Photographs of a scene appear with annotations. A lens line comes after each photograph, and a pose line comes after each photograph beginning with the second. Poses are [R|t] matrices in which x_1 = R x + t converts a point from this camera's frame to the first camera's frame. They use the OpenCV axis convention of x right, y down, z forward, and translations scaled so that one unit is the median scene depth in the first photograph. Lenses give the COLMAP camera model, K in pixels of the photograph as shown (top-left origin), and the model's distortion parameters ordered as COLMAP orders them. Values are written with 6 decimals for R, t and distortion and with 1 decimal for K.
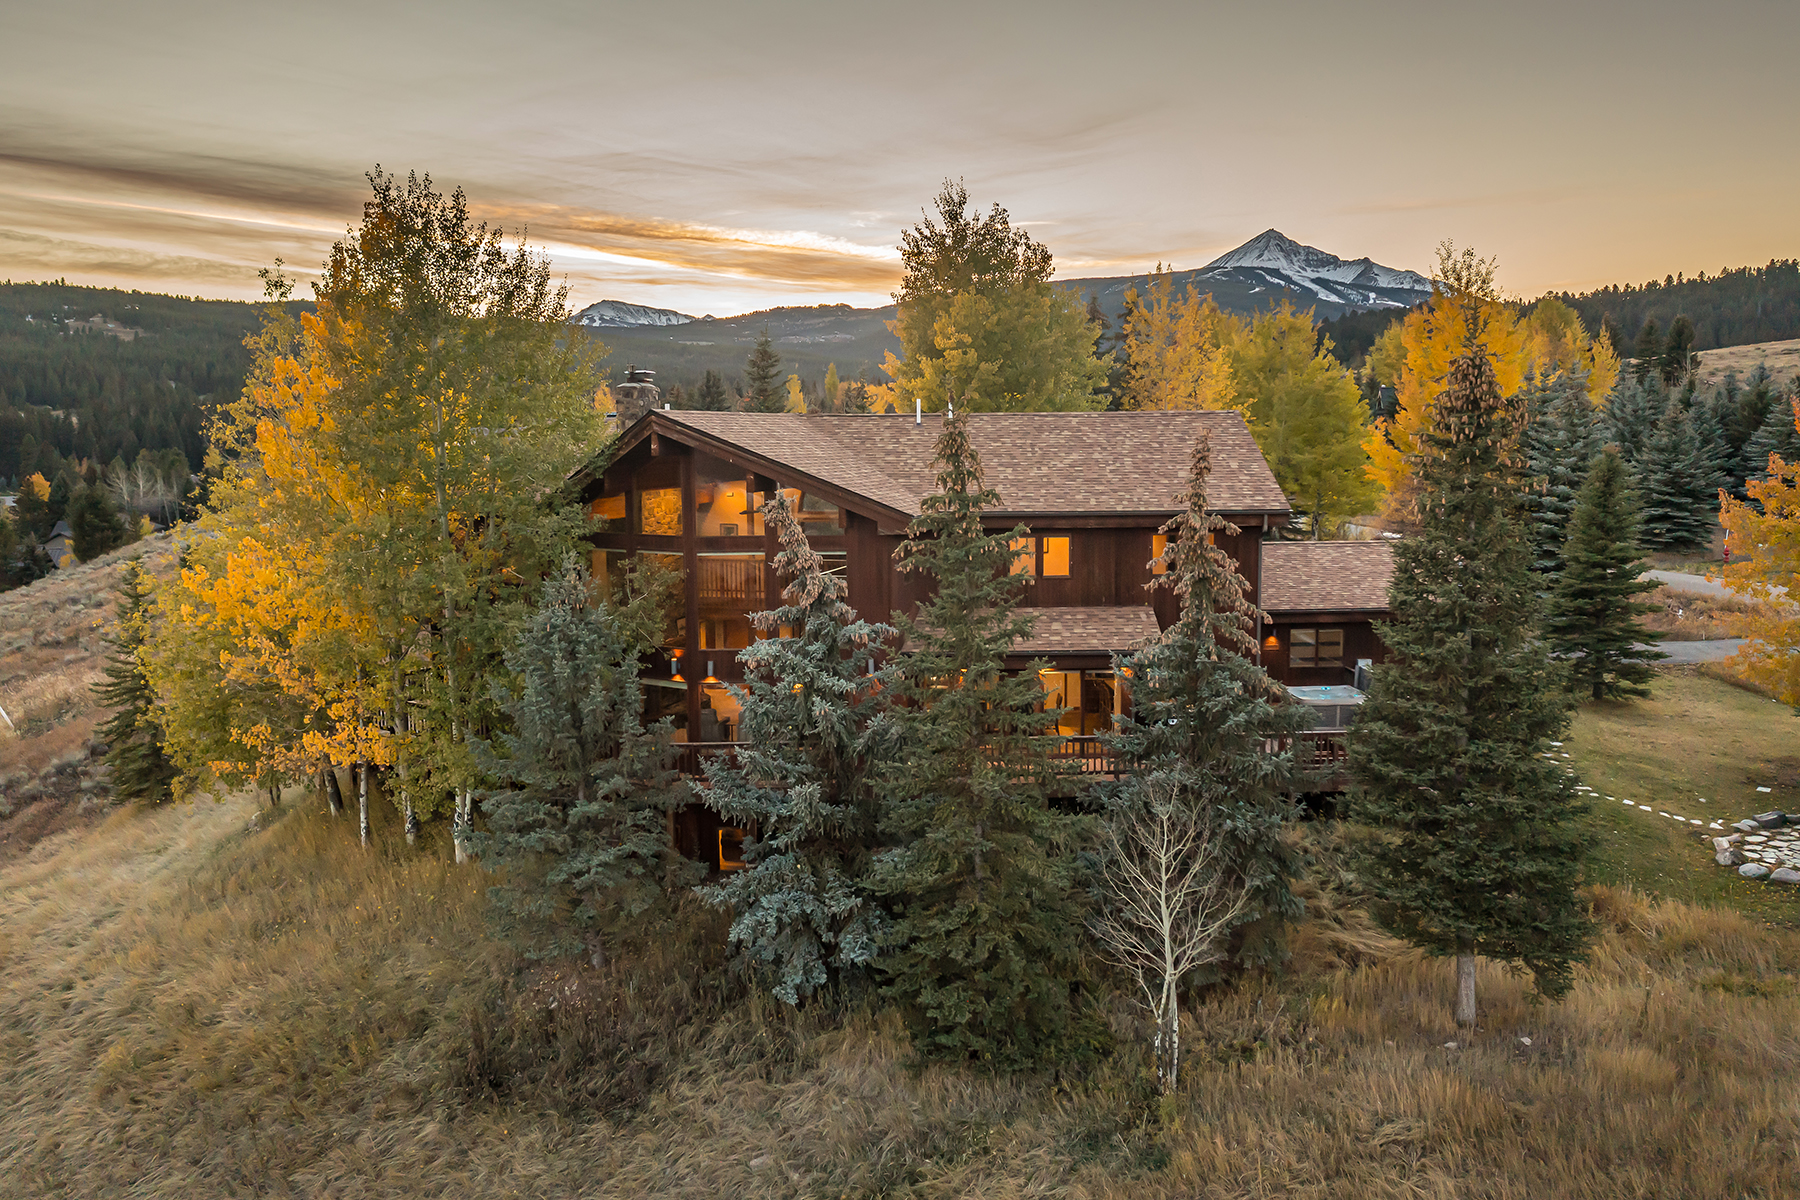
lens RADIAL K [[1428.8, 0, 900.0], [0, 1428.8, 600.0], [0, 0, 1]] dist [-0.010085, -0.003389]
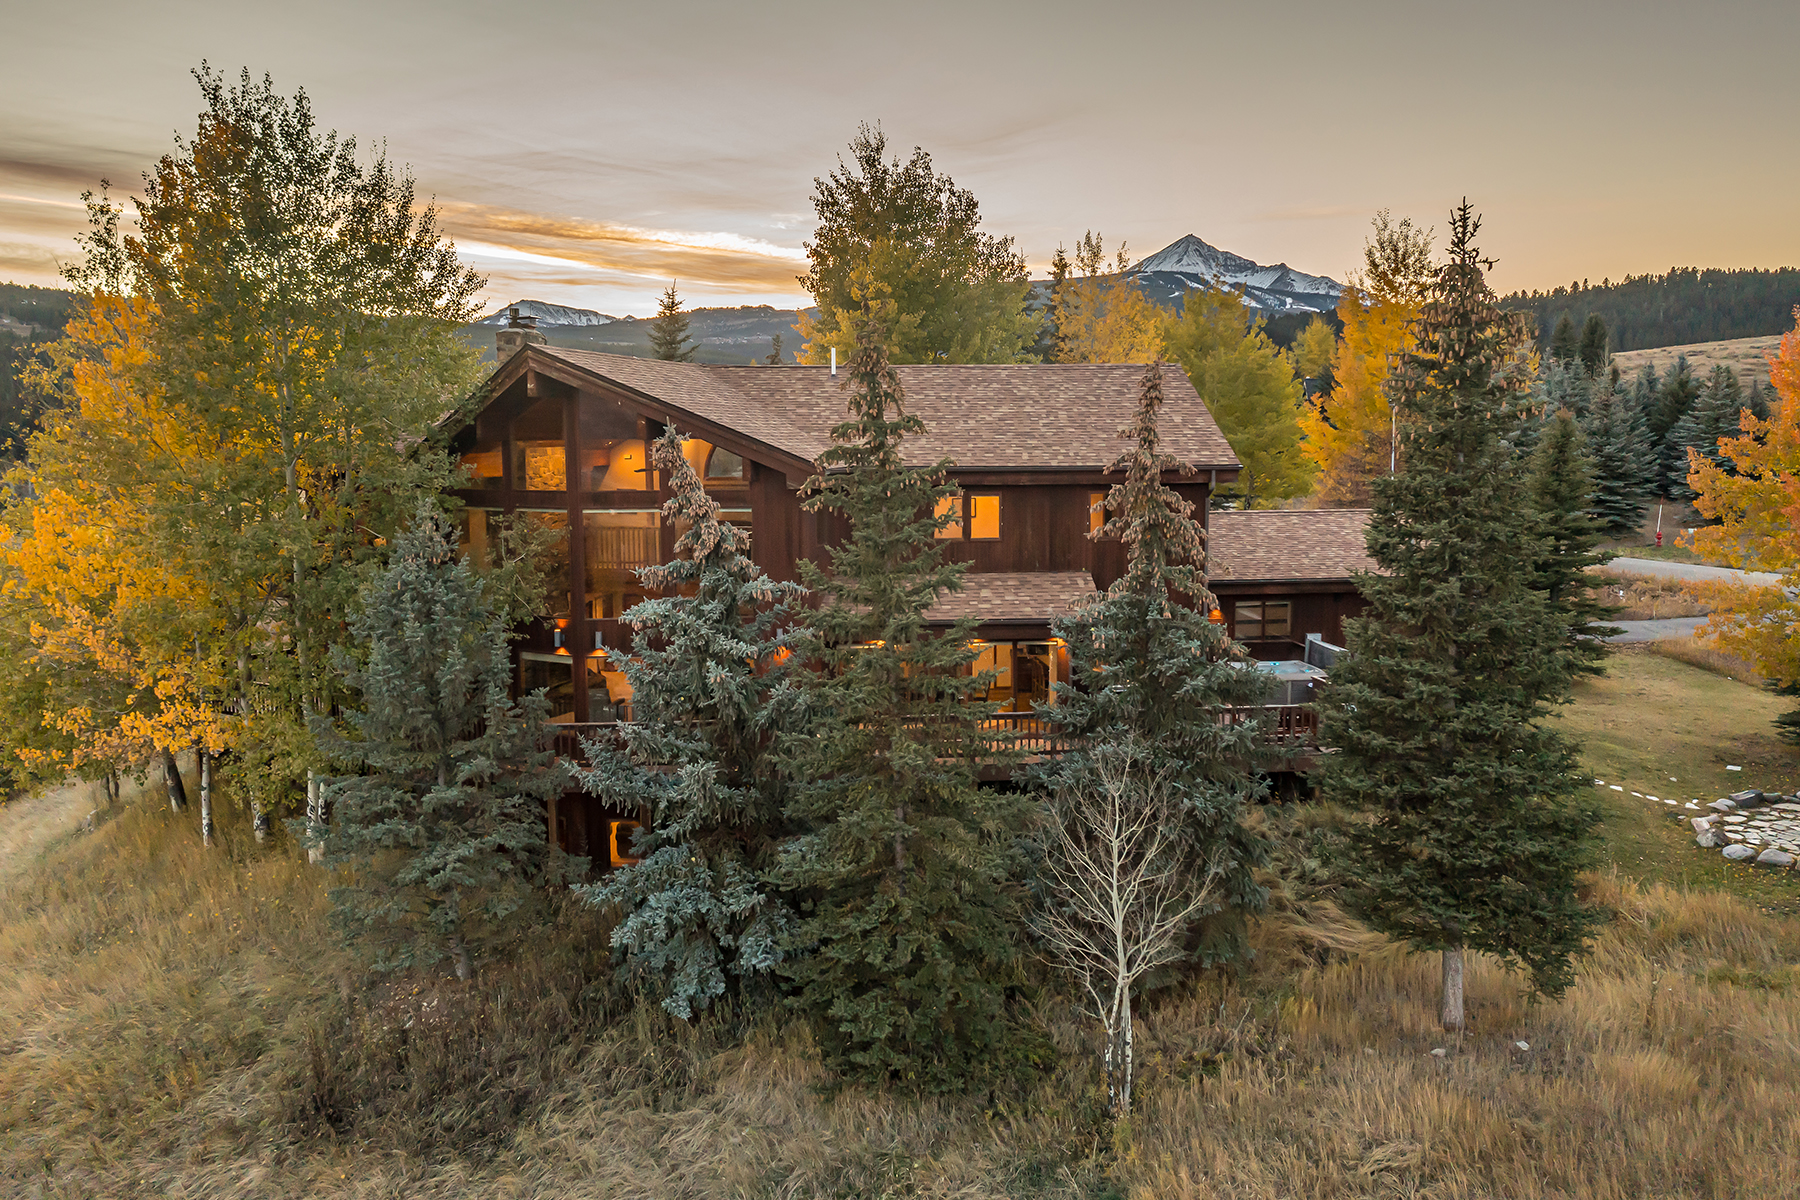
lens RADIAL K [[1428.8, 0, 900.0], [0, 1428.8, 600.0], [0, 0, 1]] dist [-0.010085, -0.003389]
pose [[0.998575, -0.003510, 0.053243, 0.008967], [0.003608, 0.999992, -0.001748, 0.030986], [-0.053237, 0.001938, 0.998580, 0.126711]]
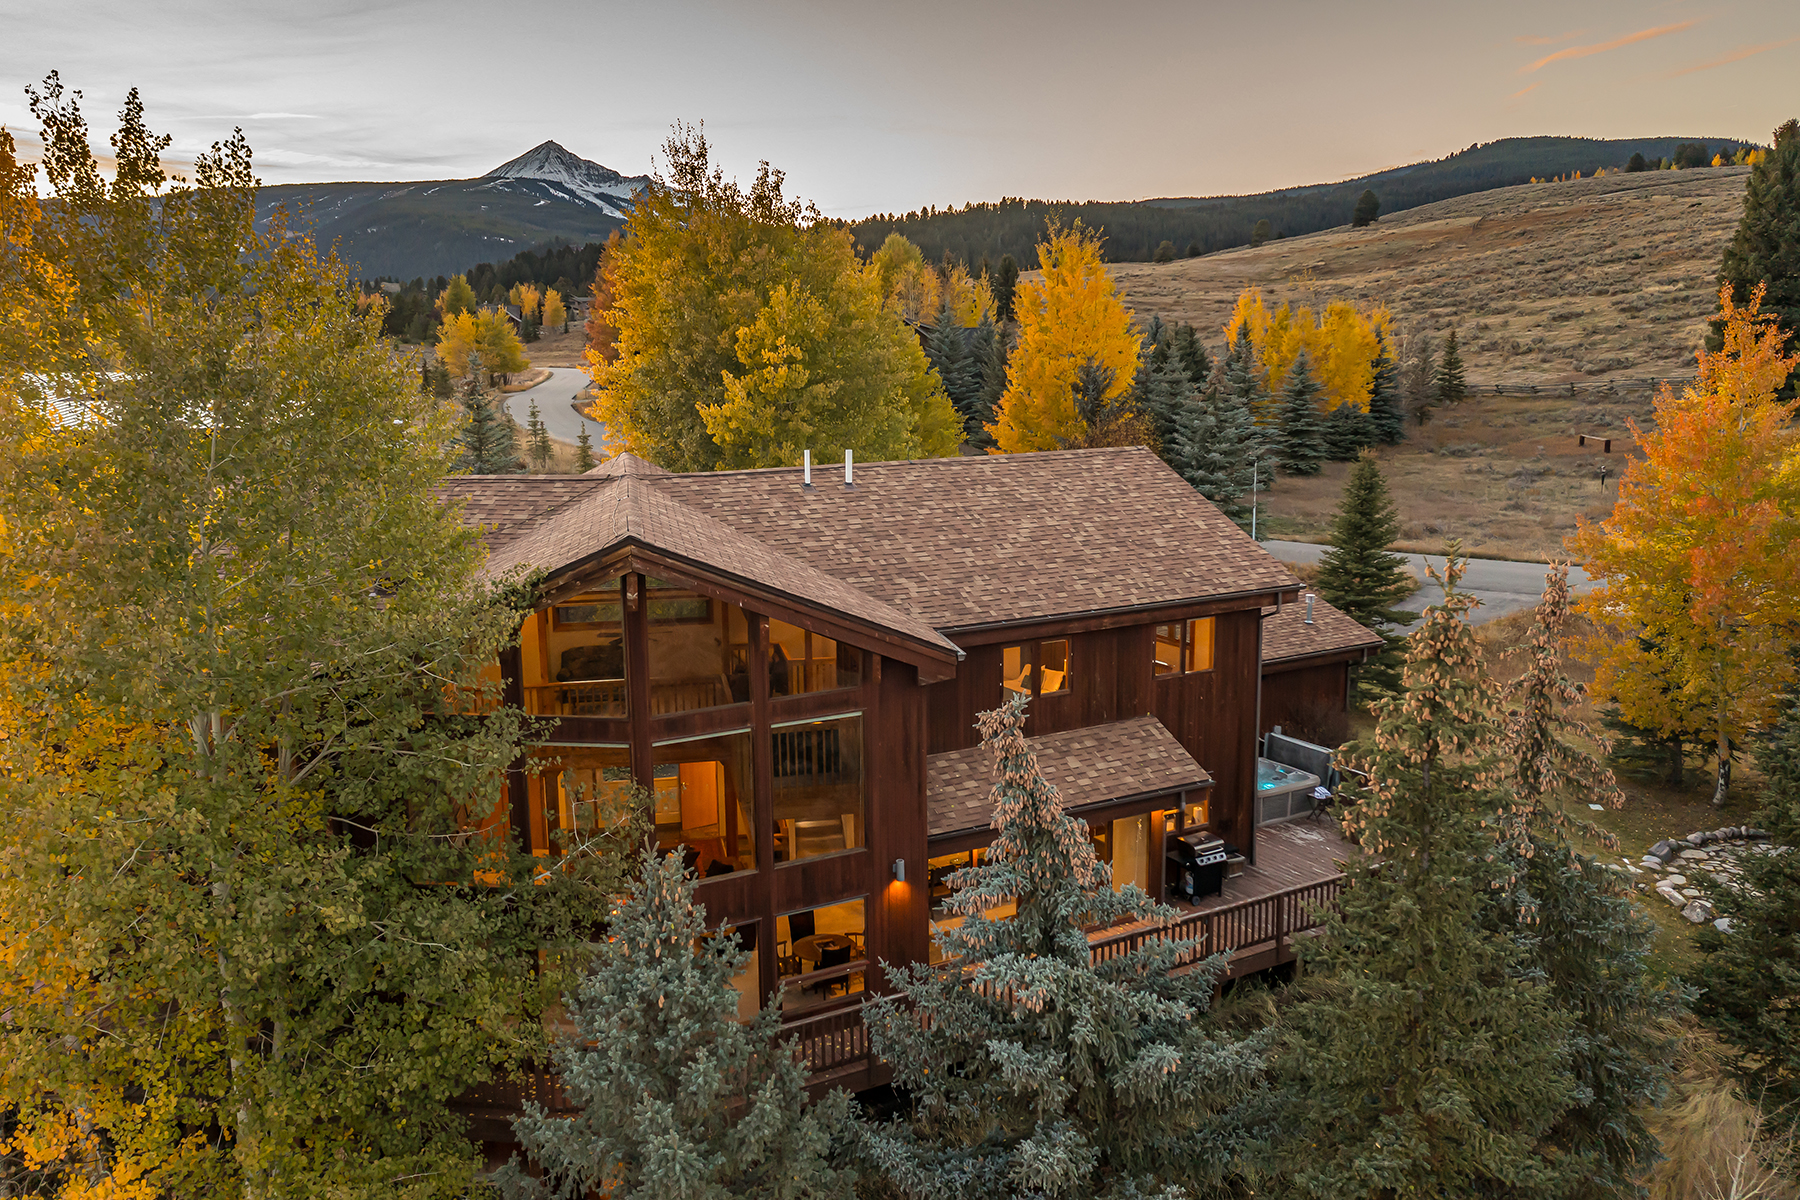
lens RADIAL K [[1420.9, 0, 900.0], [0, 1420.9, 600.0], [0, 0, 1]] dist [0.006230, 0.003531]
pose [[0.884535, -0.084722, 0.458715, -0.399596], [0.057453, 0.995668, 0.073107, -0.164727], [-0.462921, -0.038311, 0.885571, 0.490200]]
